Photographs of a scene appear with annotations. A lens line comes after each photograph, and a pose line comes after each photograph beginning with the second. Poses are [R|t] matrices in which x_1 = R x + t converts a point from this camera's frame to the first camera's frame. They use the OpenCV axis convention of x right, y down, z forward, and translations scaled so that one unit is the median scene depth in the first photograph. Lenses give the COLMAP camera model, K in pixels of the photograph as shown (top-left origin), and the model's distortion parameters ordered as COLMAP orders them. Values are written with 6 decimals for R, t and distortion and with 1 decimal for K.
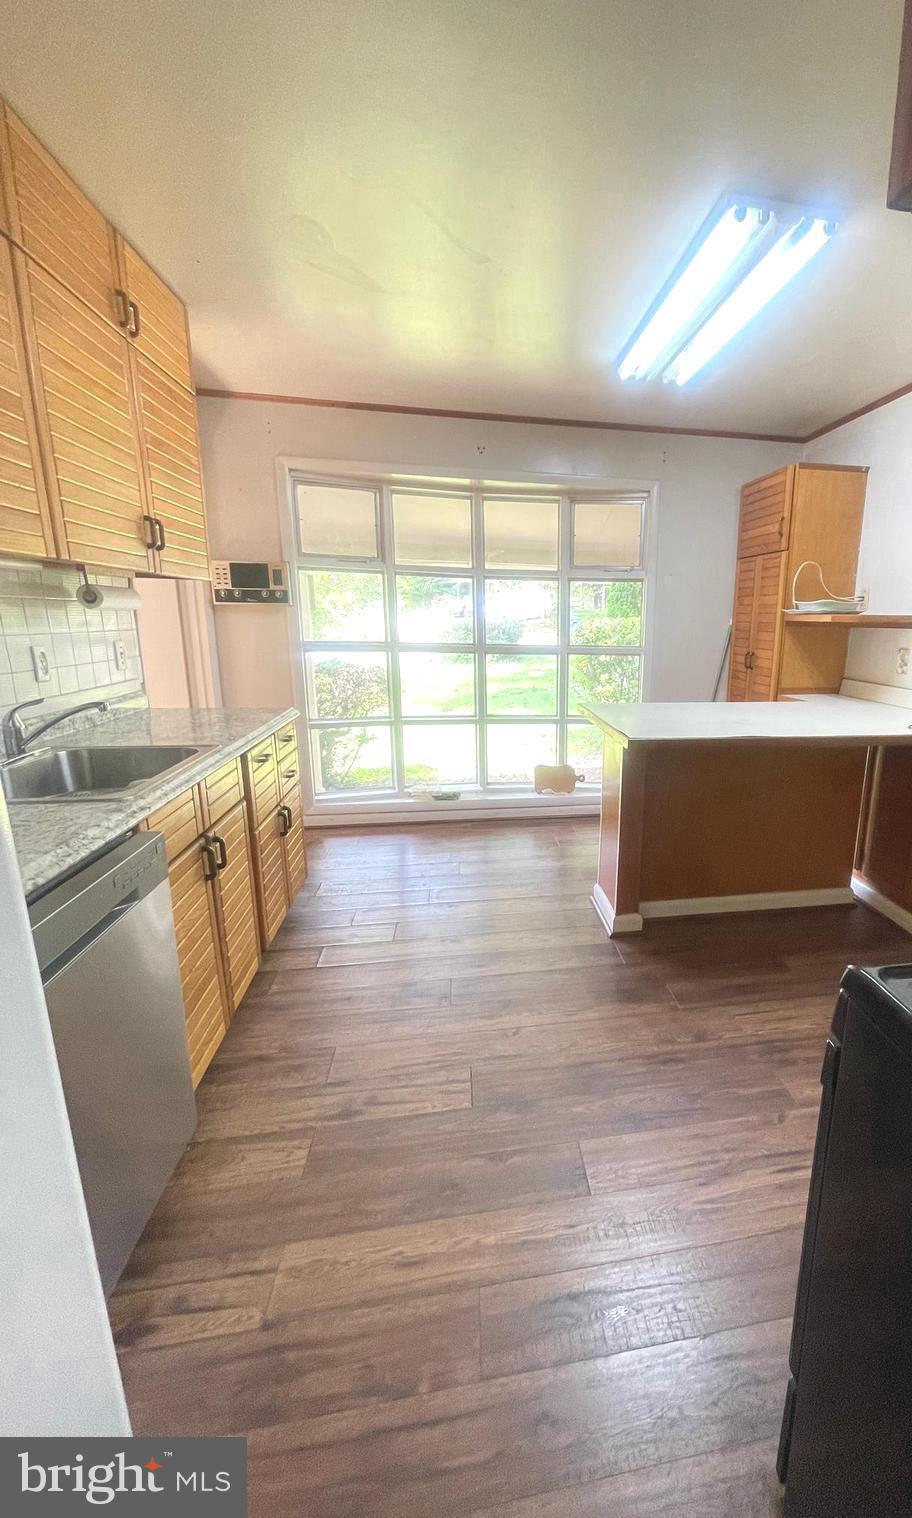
lens RADIAL K [[625.8, 0, 572.0], [0, 625.8, 760.3], [0, 0, 1]] dist [-0.002561, -0.000127]
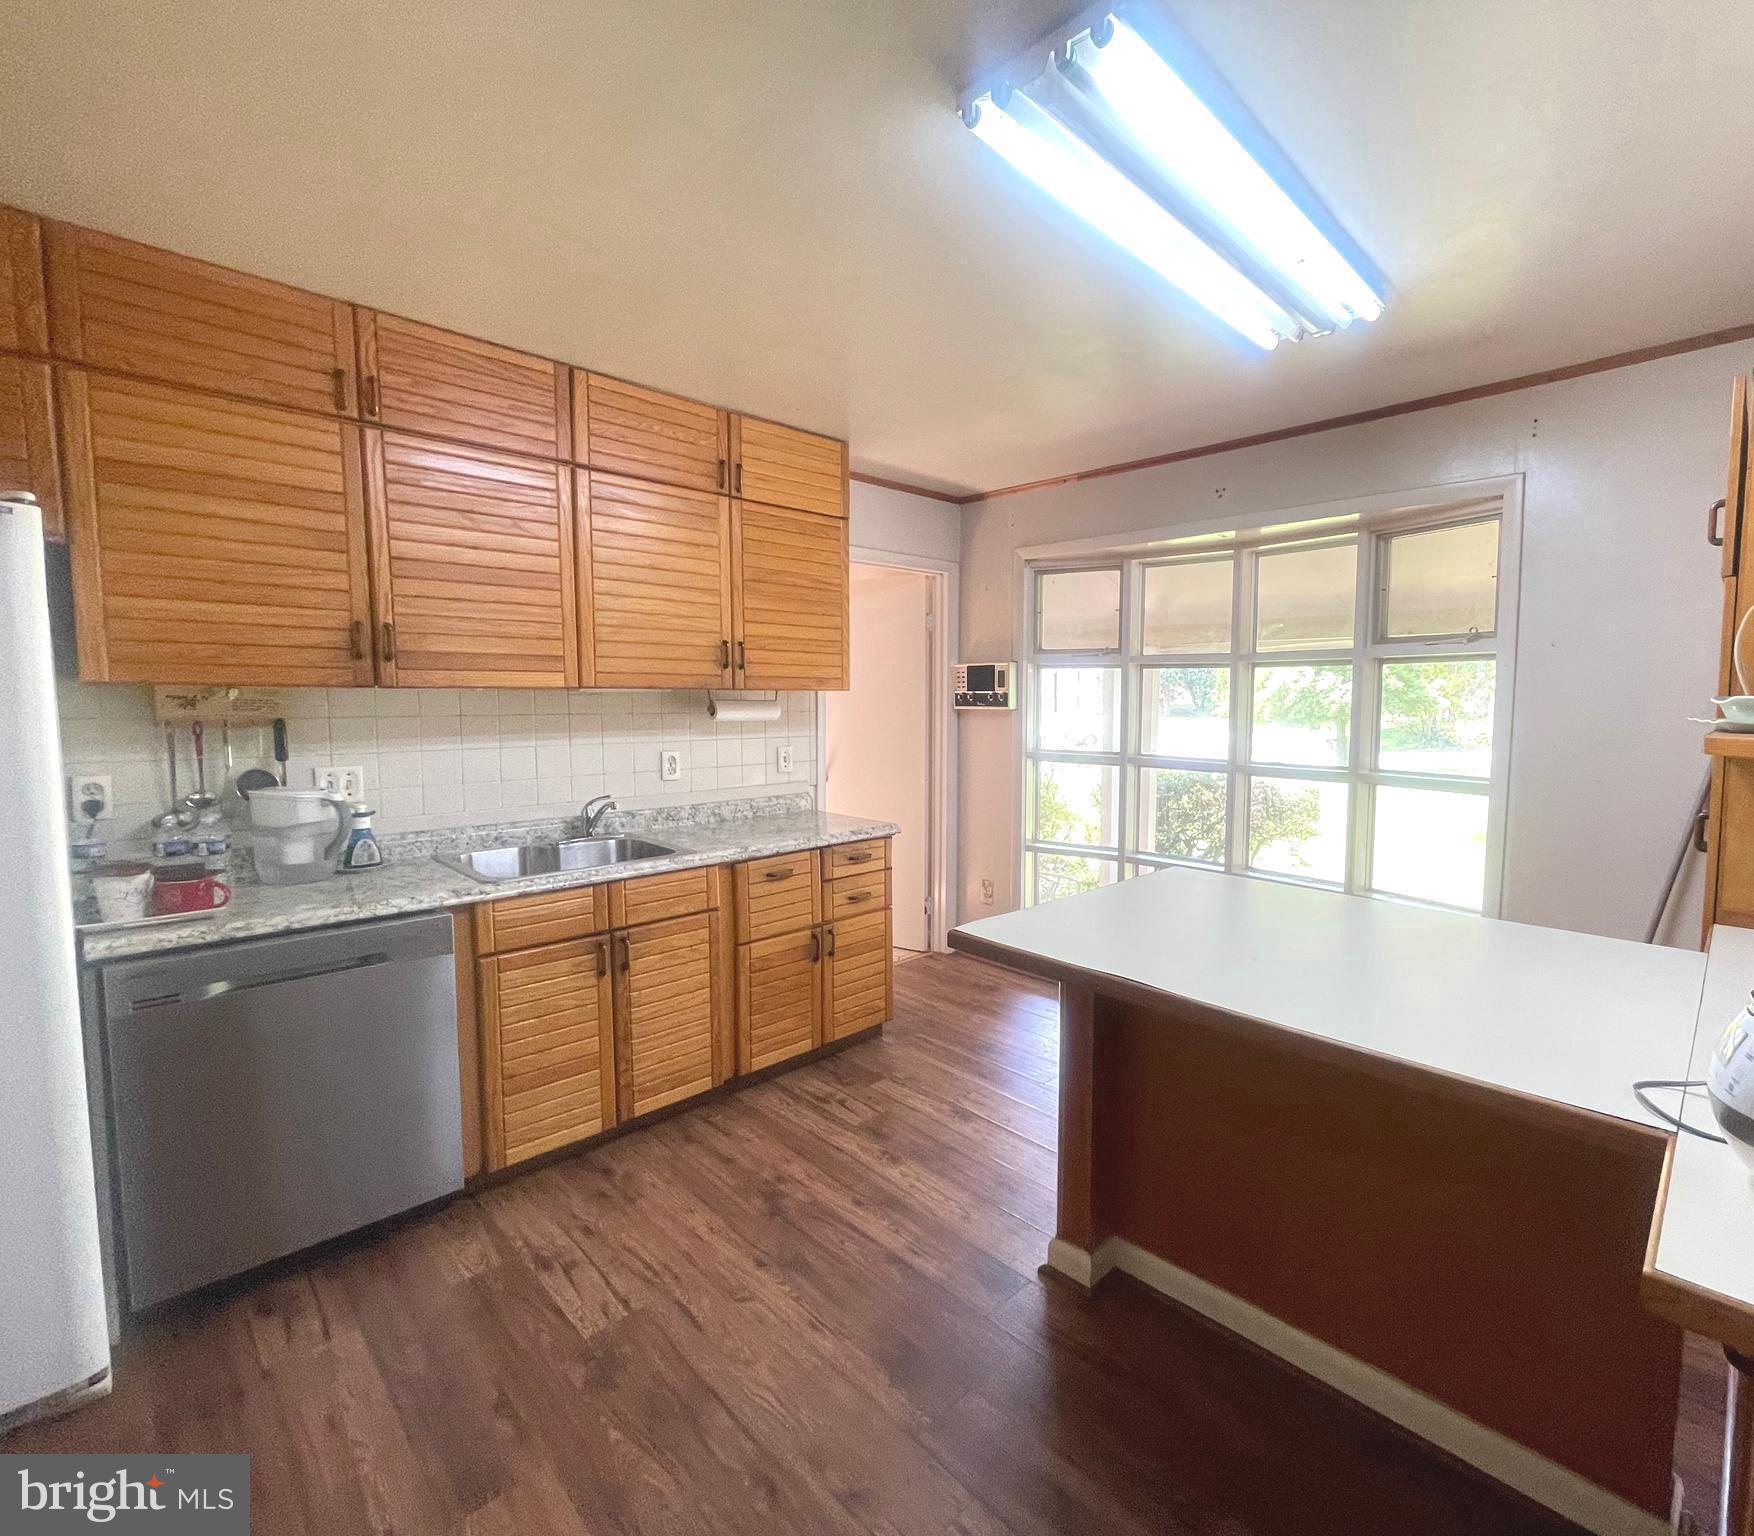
lens RADIAL K [[813.3, 0, 1006.5], [0, 813.3, 764.7], [0, 0, 1]] dist [0.001822, -0.000431]
pose [[0.601973, 0.051031, -0.796884, 0.469539], [-0.169793, 0.983314, -0.065293, -0.096048], [0.780255, 0.174610, 0.600594, 0.324312]]
